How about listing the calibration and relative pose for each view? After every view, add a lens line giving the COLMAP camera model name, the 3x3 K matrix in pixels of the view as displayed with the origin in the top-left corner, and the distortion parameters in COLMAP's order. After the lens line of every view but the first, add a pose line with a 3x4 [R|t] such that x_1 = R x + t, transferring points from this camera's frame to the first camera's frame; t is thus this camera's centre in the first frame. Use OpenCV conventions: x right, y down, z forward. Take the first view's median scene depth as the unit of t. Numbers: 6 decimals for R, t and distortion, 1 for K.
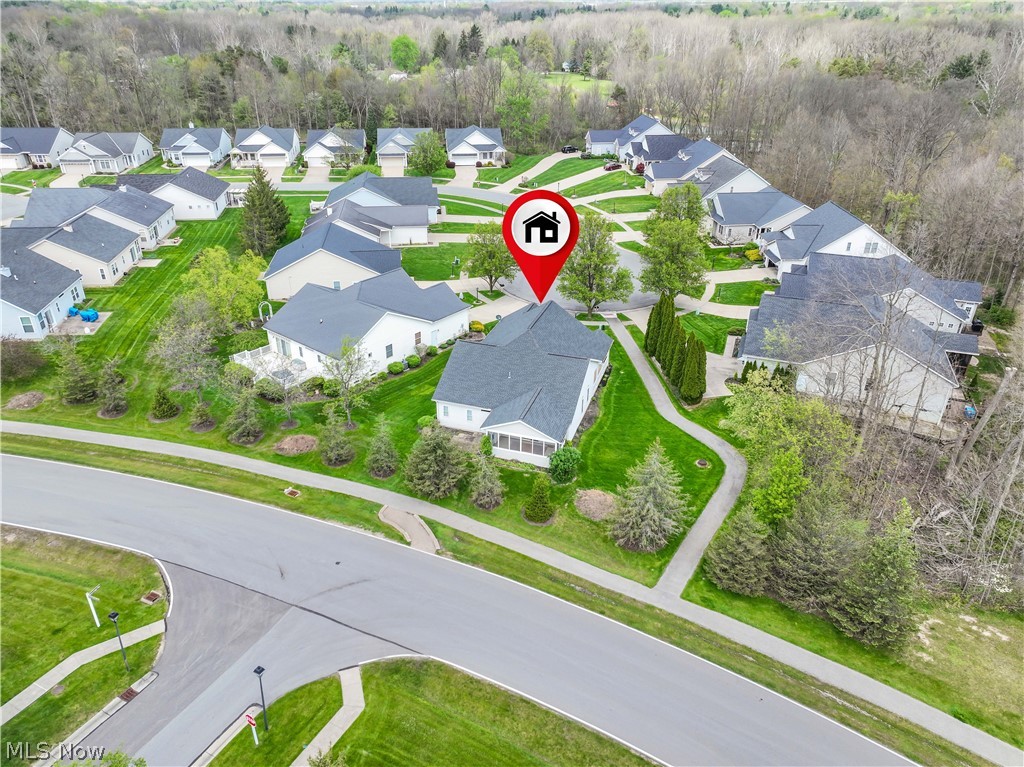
lens RADIAL K [[728.7, 0, 507.3], [0, 728.7, 382.8], [0, 0, 1]] dist [0.003376, 0.005847]
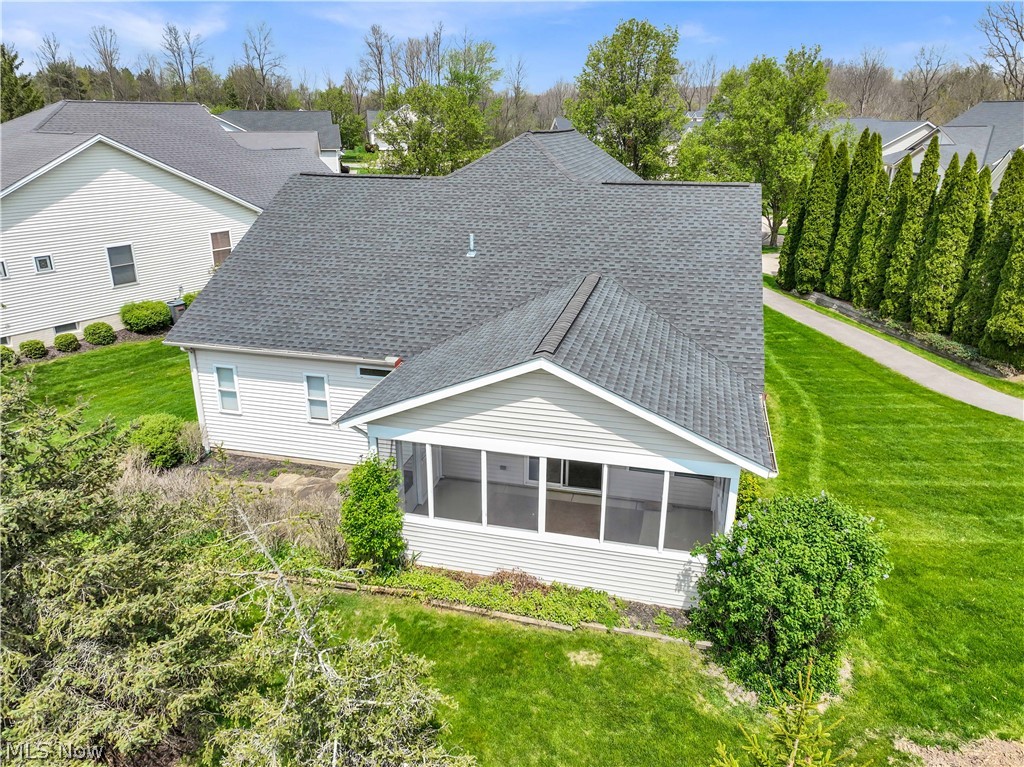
lens RADIAL K [[728.7, 0, 507.3], [0, 728.7, 382.8], [0, 0, 1]] dist [0.003376, 0.005847]
pose [[0.997155, -0.025450, 0.070955, -0.003953], [0.034563, 0.990869, -0.130325, 0.073593], [-0.066990, 0.132406, 0.988929, 0.737543]]
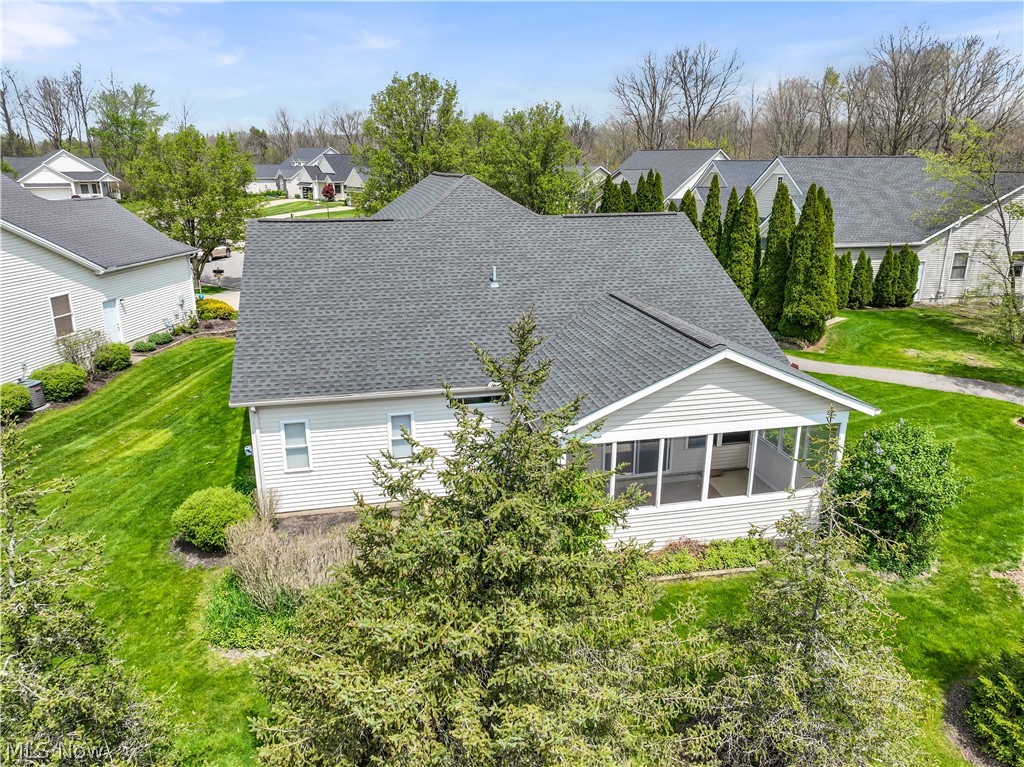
lens RADIAL K [[728.7, 0, 507.3], [0, 728.7, 382.8], [0, 0, 1]] dist [0.003376, 0.005847]
pose [[0.854901, -0.154707, 0.495188, -0.140248], [0.245443, 0.961533, -0.123334, 0.065779], [-0.457059, 0.226978, 0.859987, 0.754423]]
